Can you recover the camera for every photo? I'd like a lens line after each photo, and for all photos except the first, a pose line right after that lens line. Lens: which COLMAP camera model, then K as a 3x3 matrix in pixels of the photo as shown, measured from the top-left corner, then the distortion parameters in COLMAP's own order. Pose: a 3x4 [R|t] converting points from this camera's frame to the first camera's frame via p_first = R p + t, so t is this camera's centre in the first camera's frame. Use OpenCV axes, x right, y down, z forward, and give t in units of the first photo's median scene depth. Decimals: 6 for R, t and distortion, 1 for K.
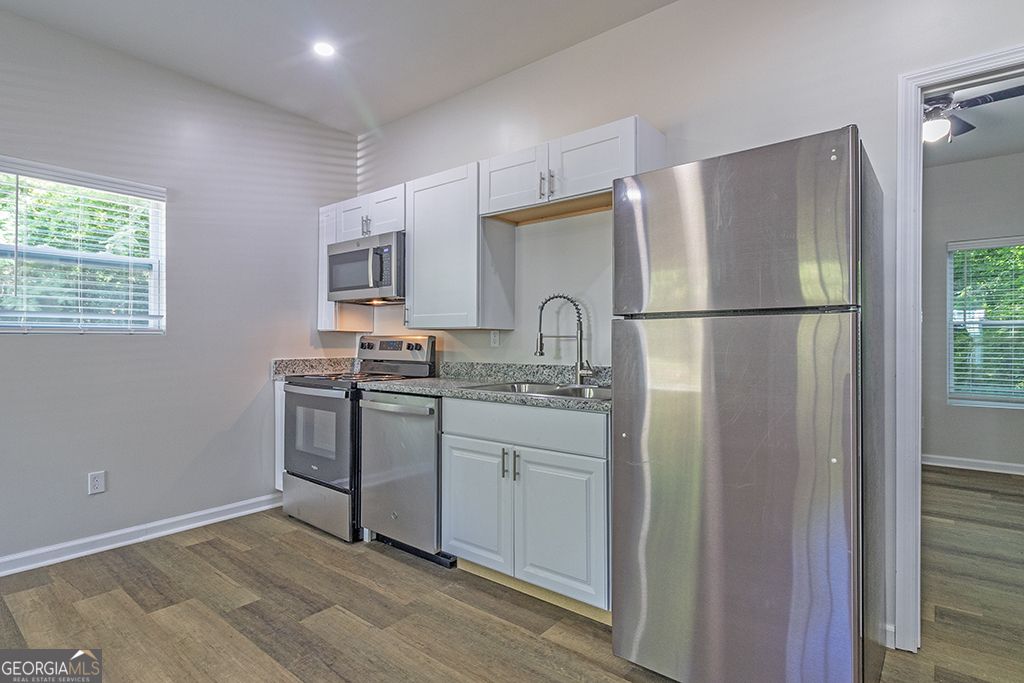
lens RADIAL K [[511.7, 0, 512.0], [0, 511.7, 341.5], [0, 0, 1]] dist [-0.001157, -0.000024]
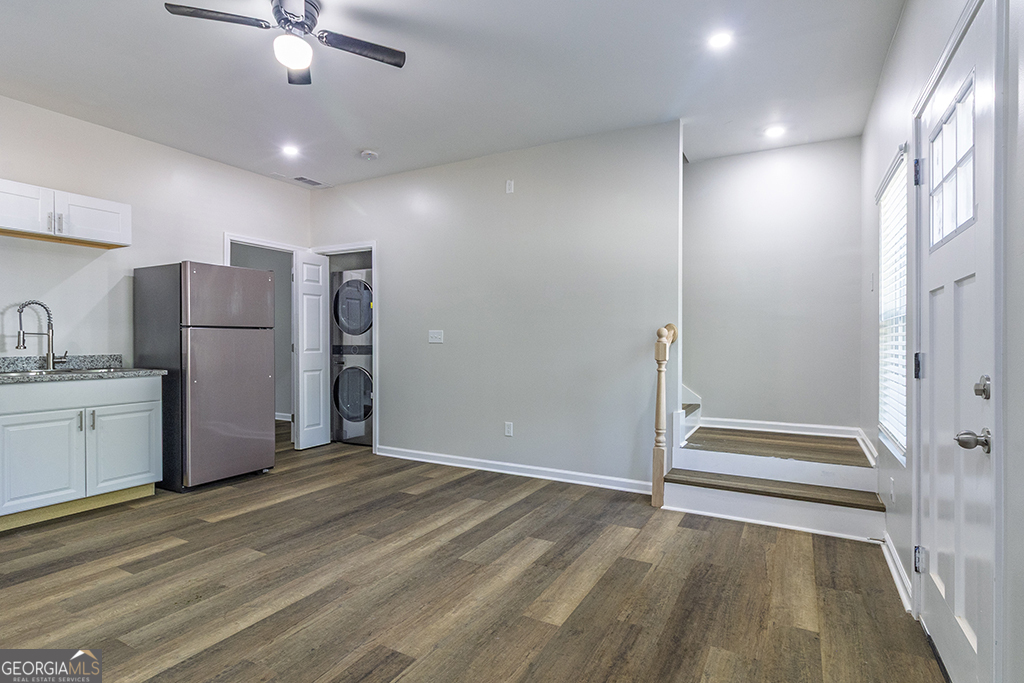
lens RADIAL K [[511.7, 0, 512.0], [0, 511.7, 341.5], [0, 0, 1]] dist [-0.001157, -0.000024]
pose [[-0.162841, -0.005496, 0.986637, -1.516780], [-0.001280, 0.999985, 0.005359, 0.000336], [-0.986652, -0.000391, -0.162845, 0.023550]]
